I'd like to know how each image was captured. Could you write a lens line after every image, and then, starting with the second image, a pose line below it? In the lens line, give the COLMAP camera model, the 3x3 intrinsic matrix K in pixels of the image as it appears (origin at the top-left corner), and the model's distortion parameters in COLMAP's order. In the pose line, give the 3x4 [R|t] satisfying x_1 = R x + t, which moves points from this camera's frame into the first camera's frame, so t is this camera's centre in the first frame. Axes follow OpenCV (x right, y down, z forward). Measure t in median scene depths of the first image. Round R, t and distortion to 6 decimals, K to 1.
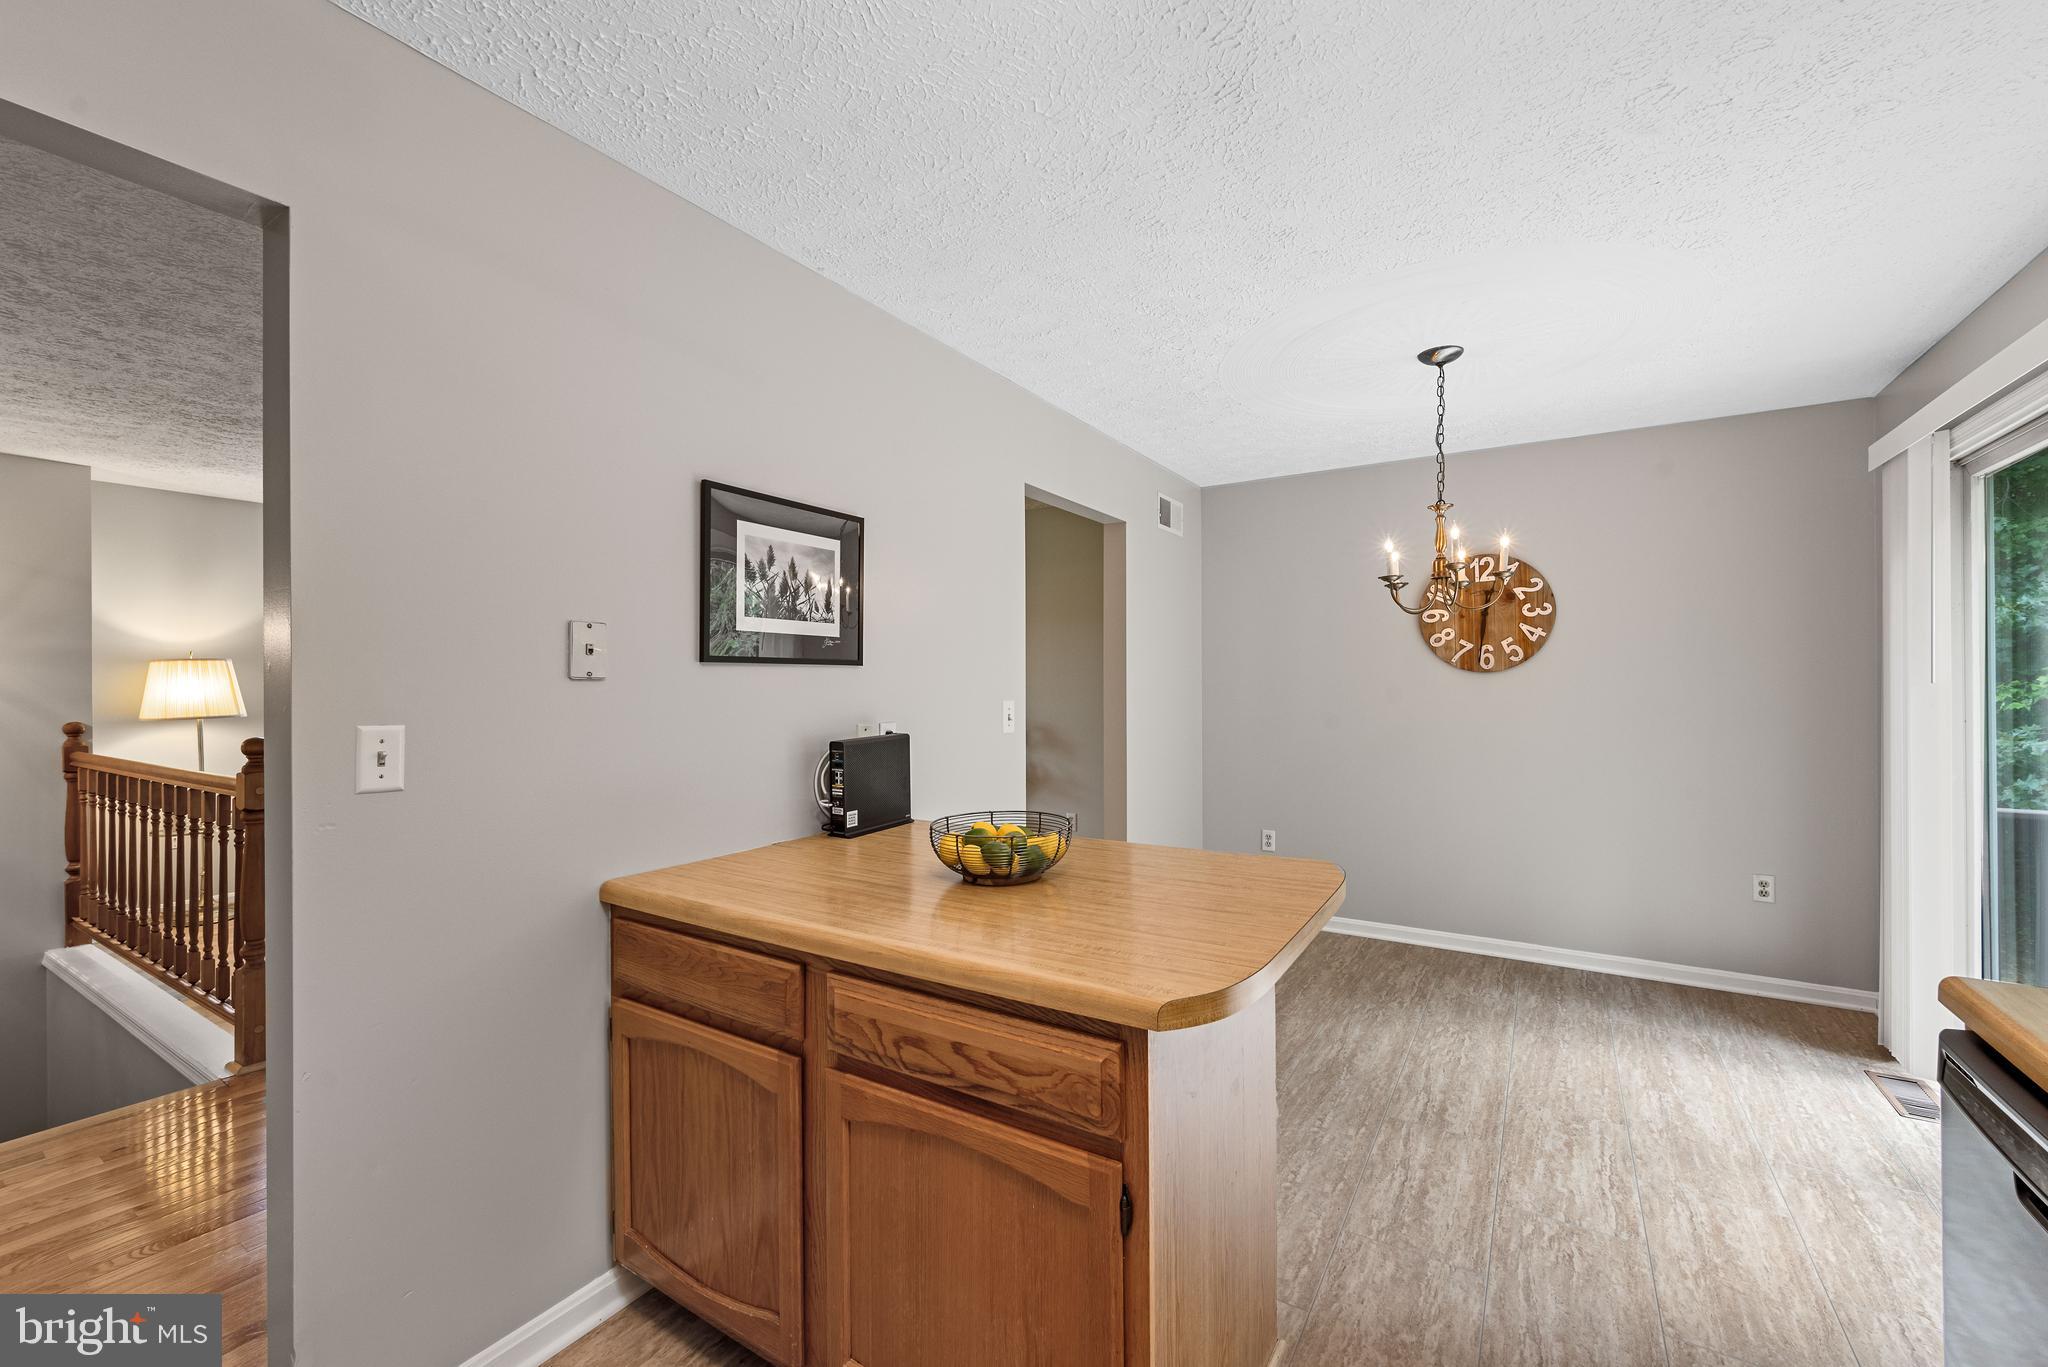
lens RADIAL K [[823.1, 0, 989.8], [0, 823.1, 692.3], [0, 0, 1]] dist [0.002733, -0.001687]
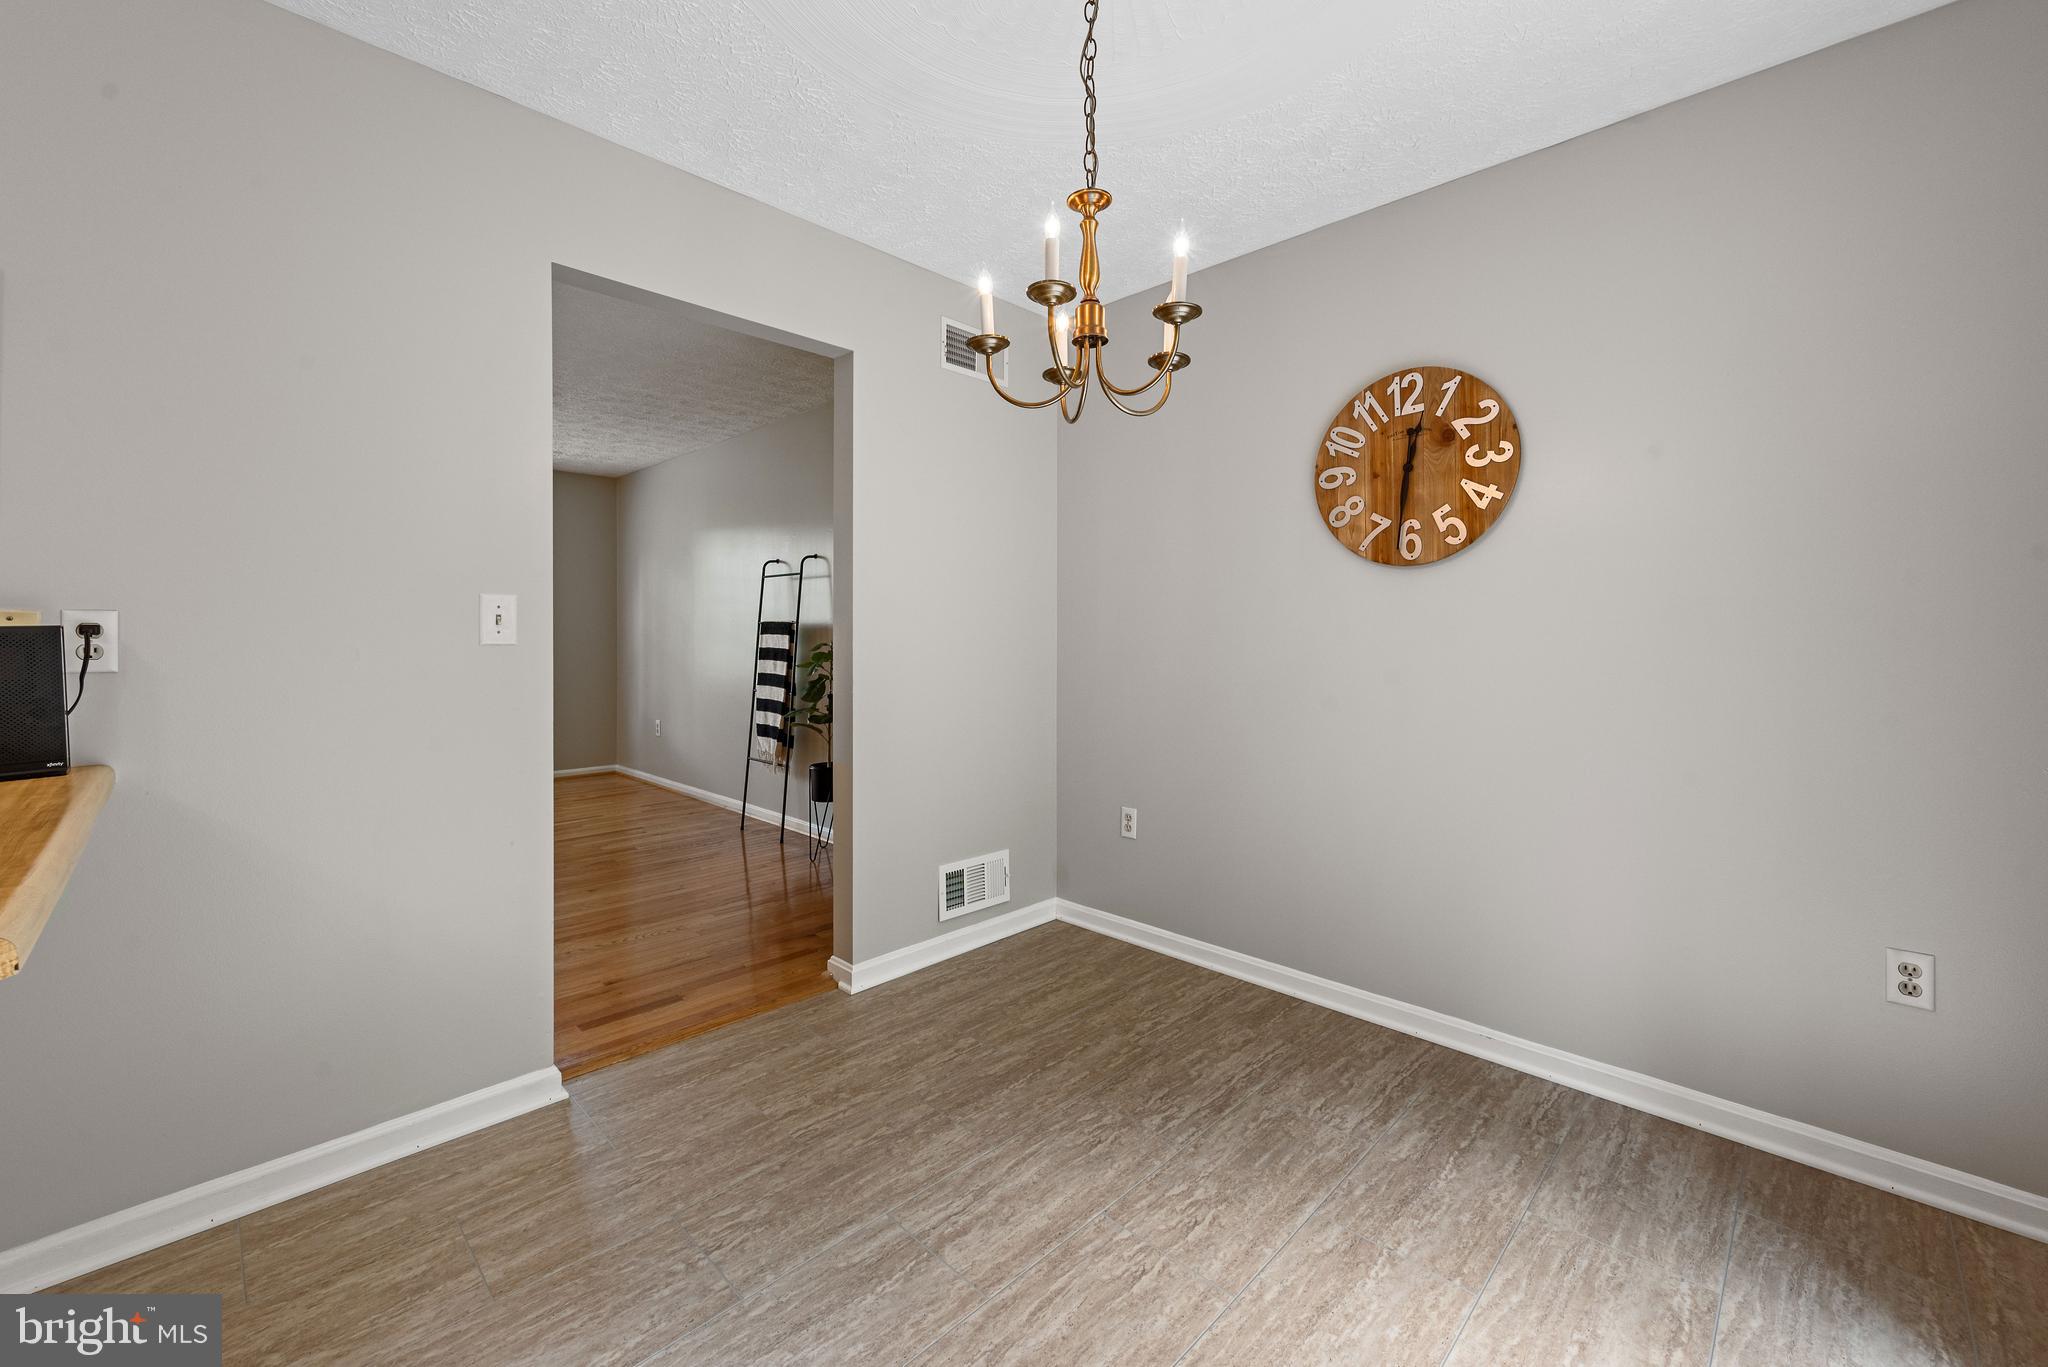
lens RADIAL K [[823.1, 0, 1015.8], [0, 823.1, 644.1], [0, 0, 1]] dist [0.002733, -0.001687]
pose [[0.980835, 0.010948, -0.194532, 0.477070], [-0.010979, 0.999939, 0.000921, 0.039349], [0.194530, 0.001232, 0.980896, 0.384991]]
